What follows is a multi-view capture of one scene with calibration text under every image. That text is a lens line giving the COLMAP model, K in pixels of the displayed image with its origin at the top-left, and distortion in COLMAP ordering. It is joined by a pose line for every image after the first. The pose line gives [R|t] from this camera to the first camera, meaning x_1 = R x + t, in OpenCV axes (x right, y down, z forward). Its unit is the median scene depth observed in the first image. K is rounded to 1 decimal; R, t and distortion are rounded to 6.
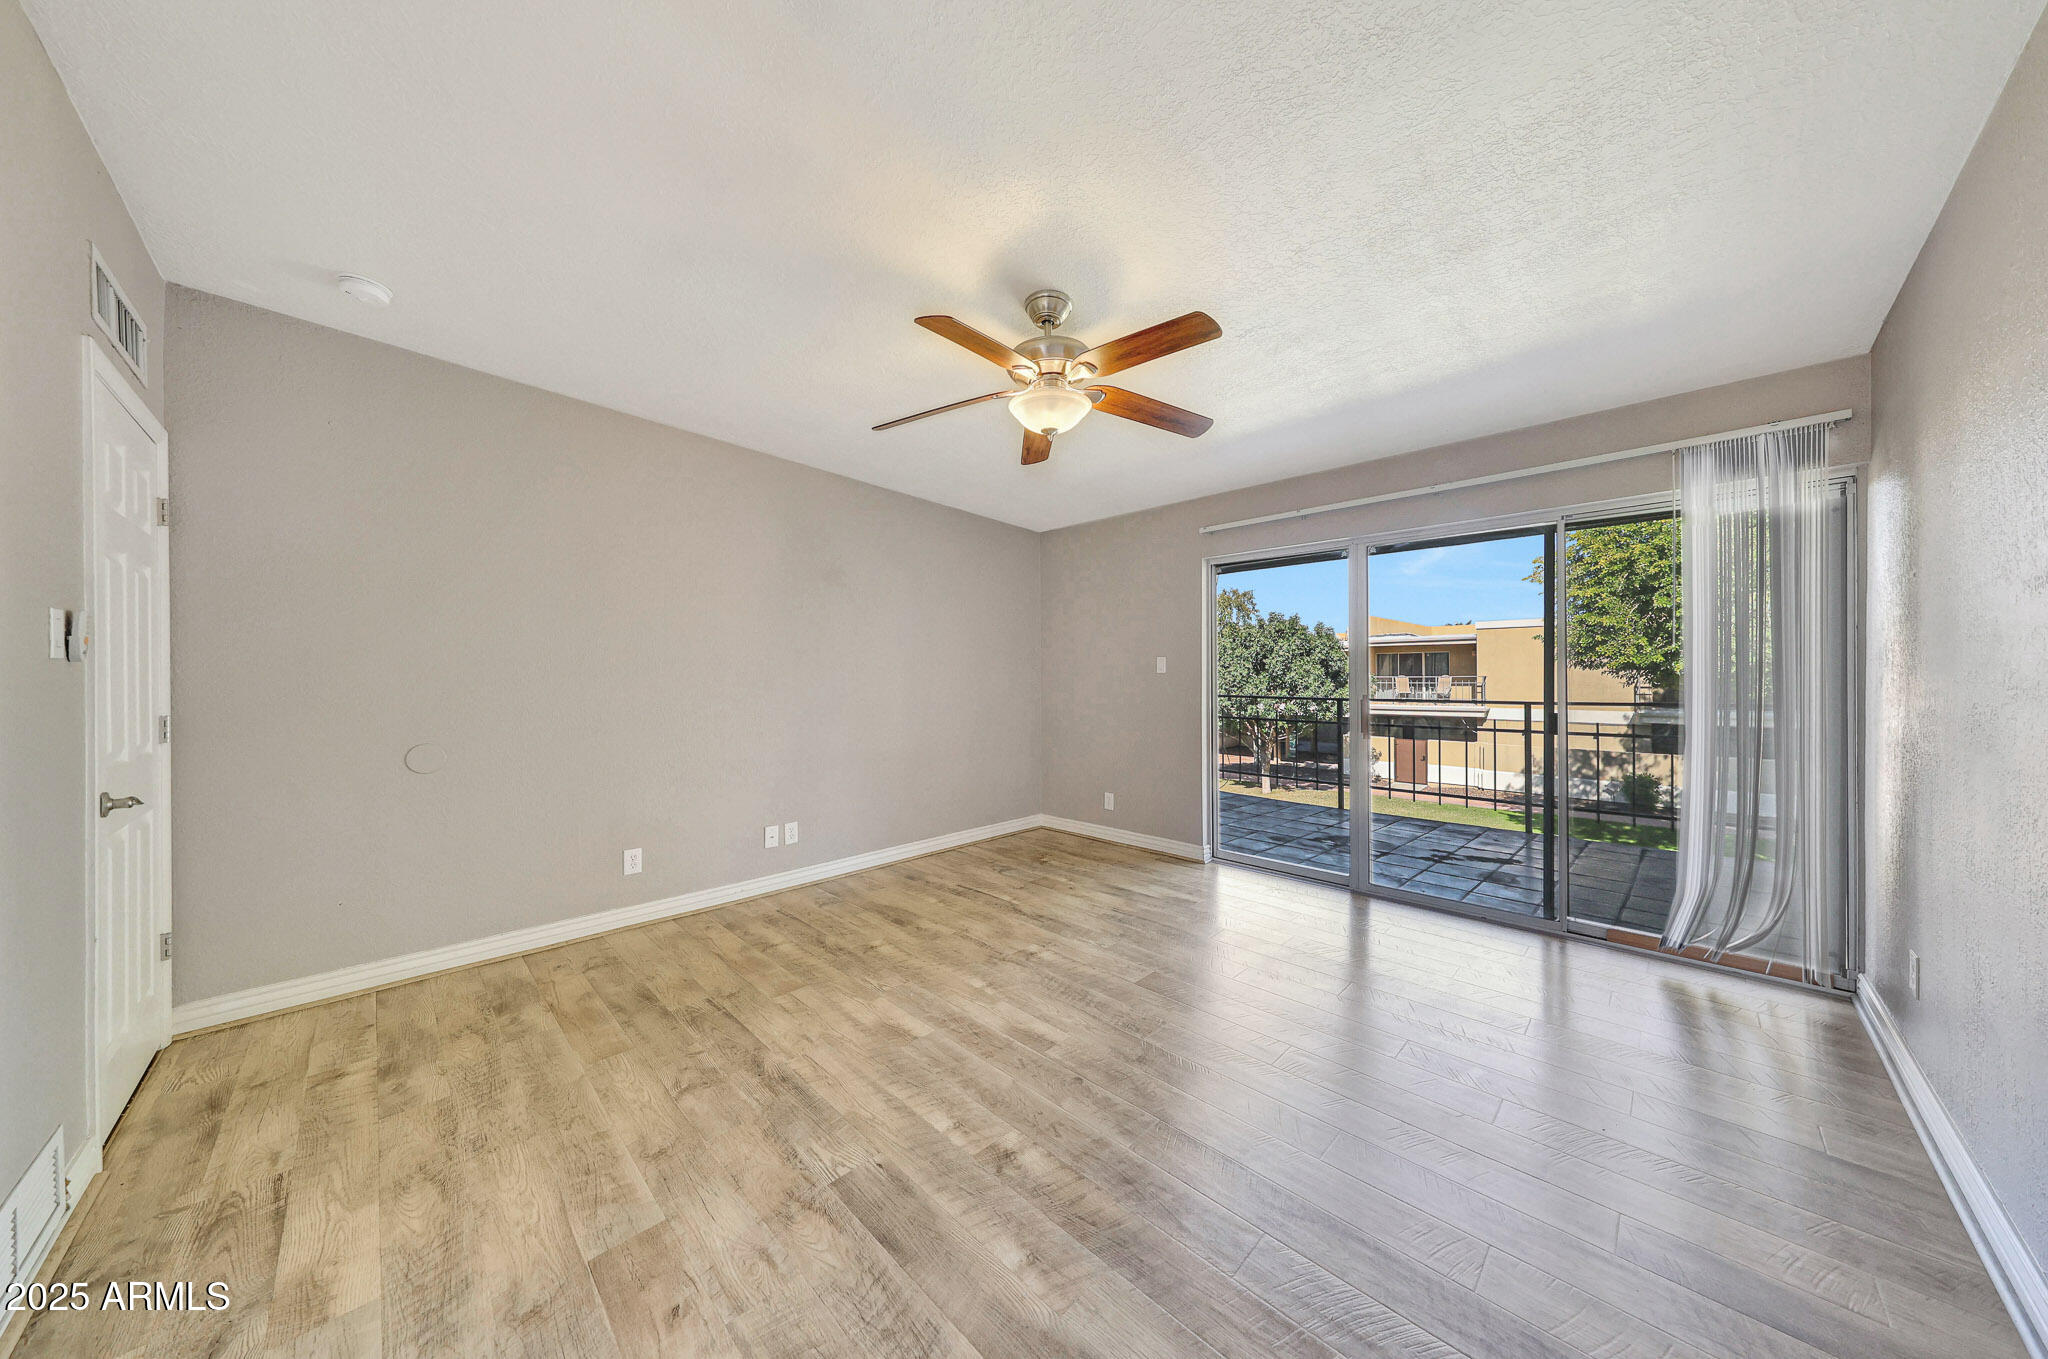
lens RADIAL K [[646.2, 0, 1033.3], [0, 646.2, 679.3], [0, 0, 1]] dist [0.003177, 0.000241]
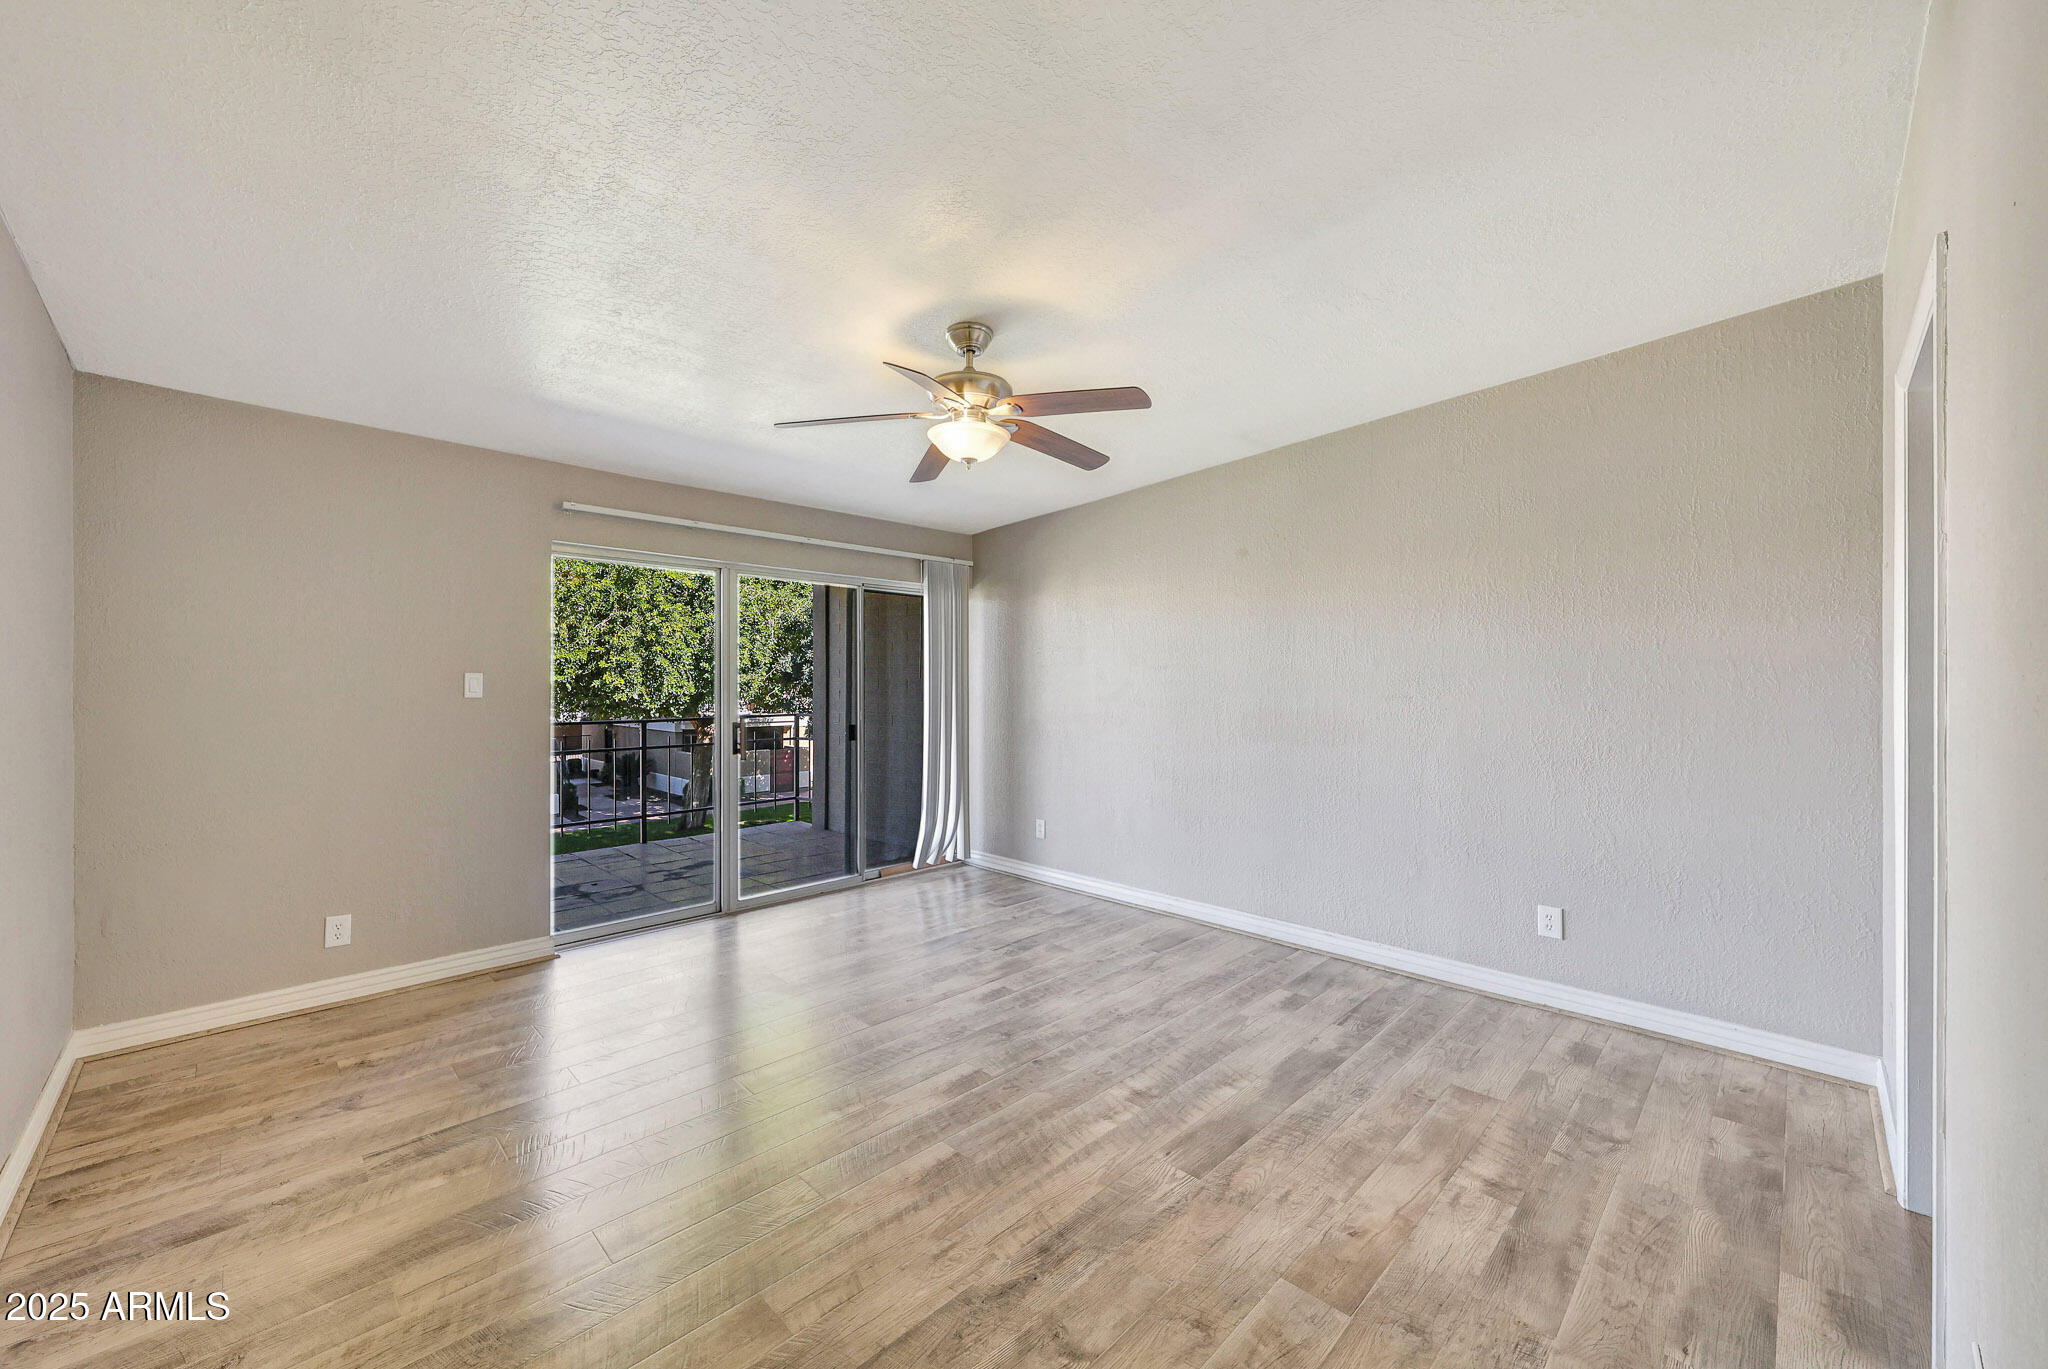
lens RADIAL K [[767.8, 0, 1014.1], [0, 767.8, 685.2], [0, 0, 1]] dist [0.005995, -0.000378]
pose [[0.025897, 0.005568, 0.999649, -1.246069], [0.005927, 0.999966, -0.005724, -0.024638], [-0.999647, 0.006074, 0.025864, 0.986198]]
